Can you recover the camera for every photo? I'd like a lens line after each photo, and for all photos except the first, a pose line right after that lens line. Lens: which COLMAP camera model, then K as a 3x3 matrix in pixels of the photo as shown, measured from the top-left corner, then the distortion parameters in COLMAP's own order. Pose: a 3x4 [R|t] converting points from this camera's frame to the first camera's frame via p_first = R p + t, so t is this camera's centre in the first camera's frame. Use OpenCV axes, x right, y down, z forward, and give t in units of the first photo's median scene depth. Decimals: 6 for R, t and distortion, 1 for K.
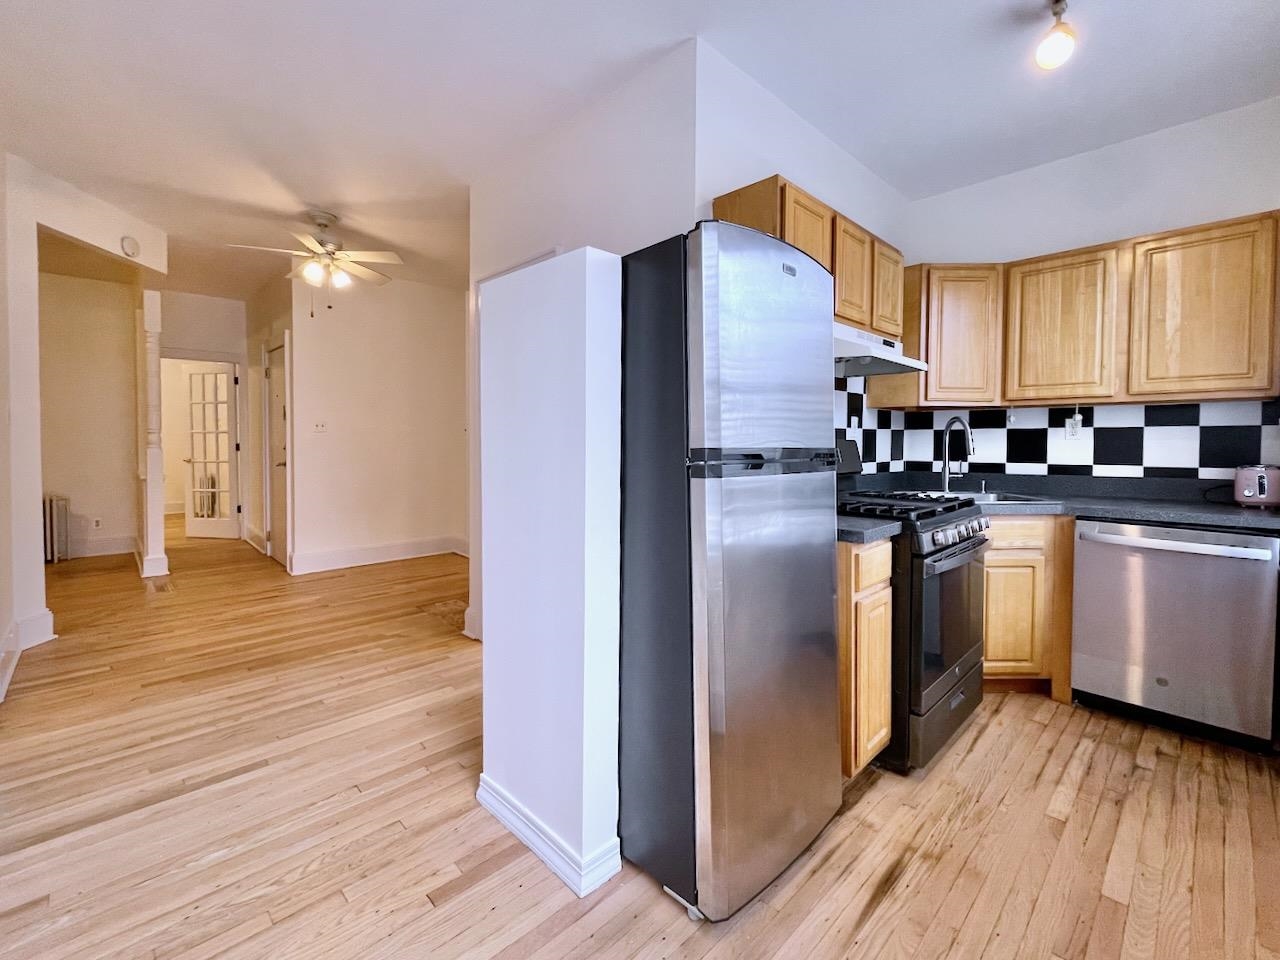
lens RADIAL K [[554.2, 0, 640.8], [0, 554.2, 453.0], [0, 0, 1]] dist [-0.002127, -0.000170]
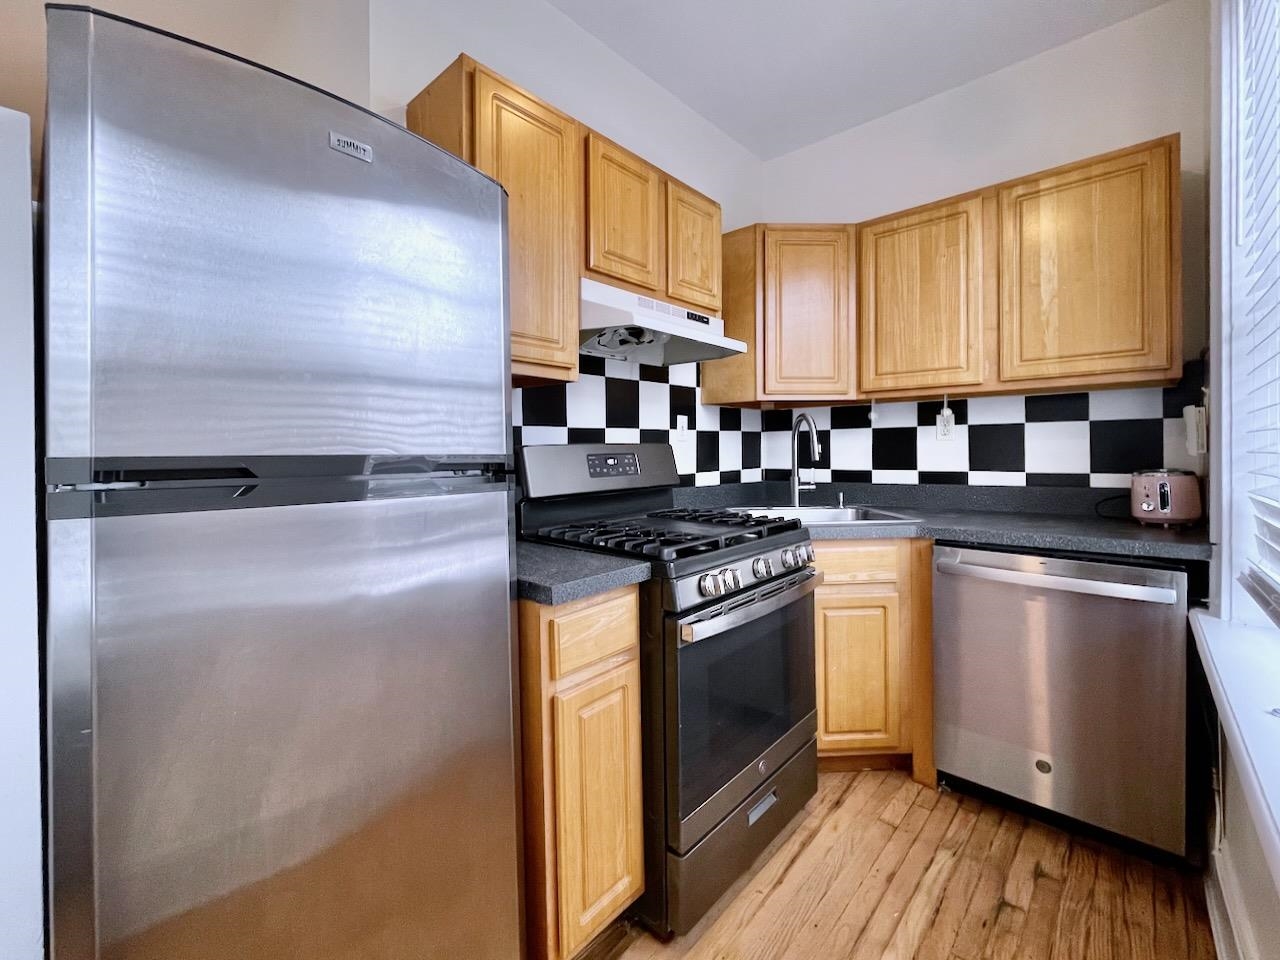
lens RADIAL K [[544.1, 0, 625.4], [0, 544.1, 449.5], [0, 0, 1]] dist [-0.001613, -0.000320]
pose [[0.998907, -0.012767, 0.044970, 0.320626], [0.013770, 0.999662, -0.022073, 0.000407], [-0.044673, 0.022669, 0.998744, 0.261266]]
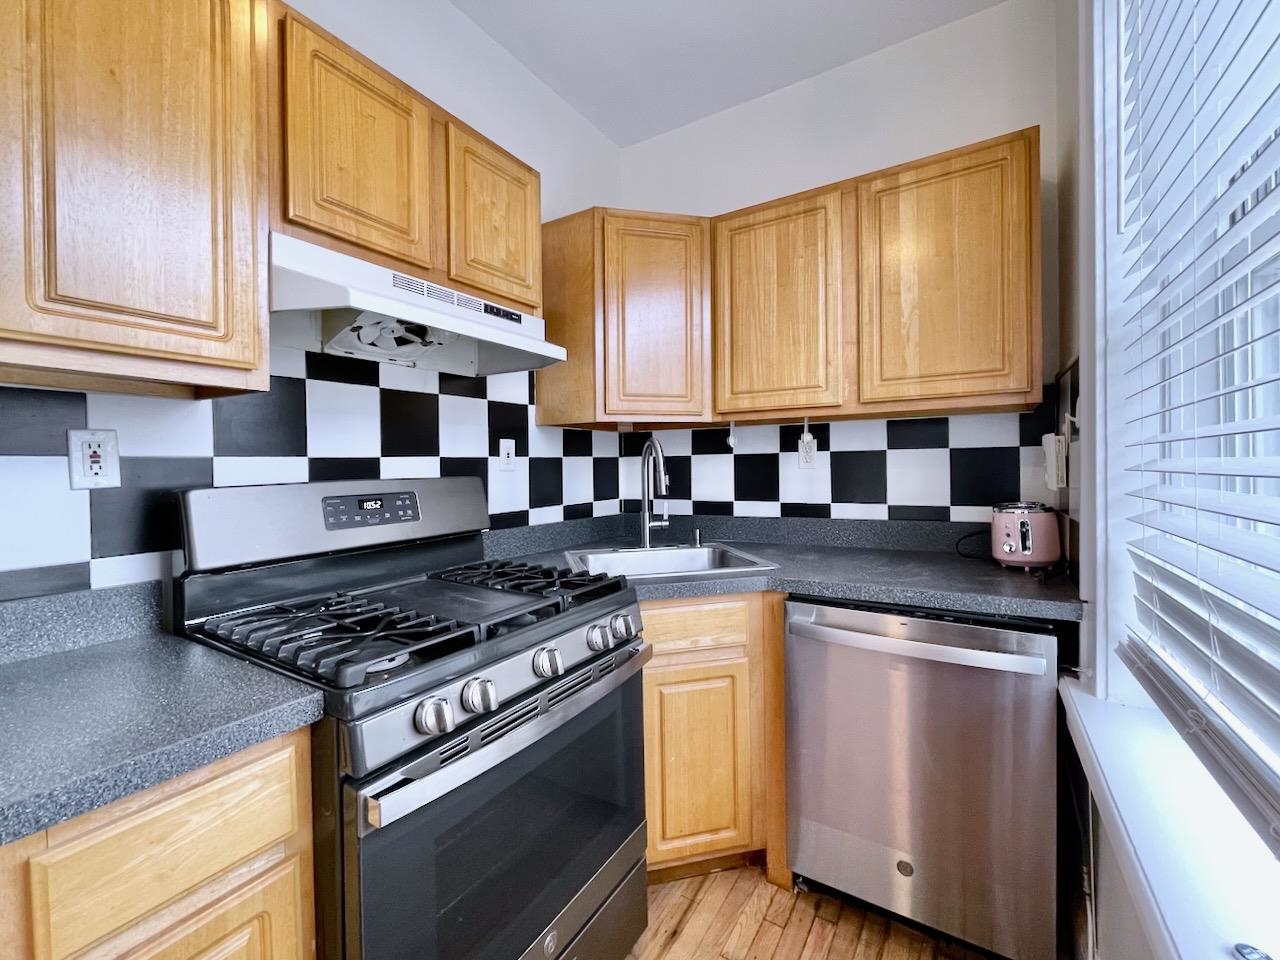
lens RADIAL K [[523.4, 0, 645.8], [0, 523.4, 465.7], [0, 0, 1]] dist [-0.001605, -0.000799]
pose [[0.971950, -0.017308, 0.234552, 0.478111], [0.022305, 0.999577, -0.018669, -0.022662], [-0.234130, 0.023377, 0.971924, 0.441988]]
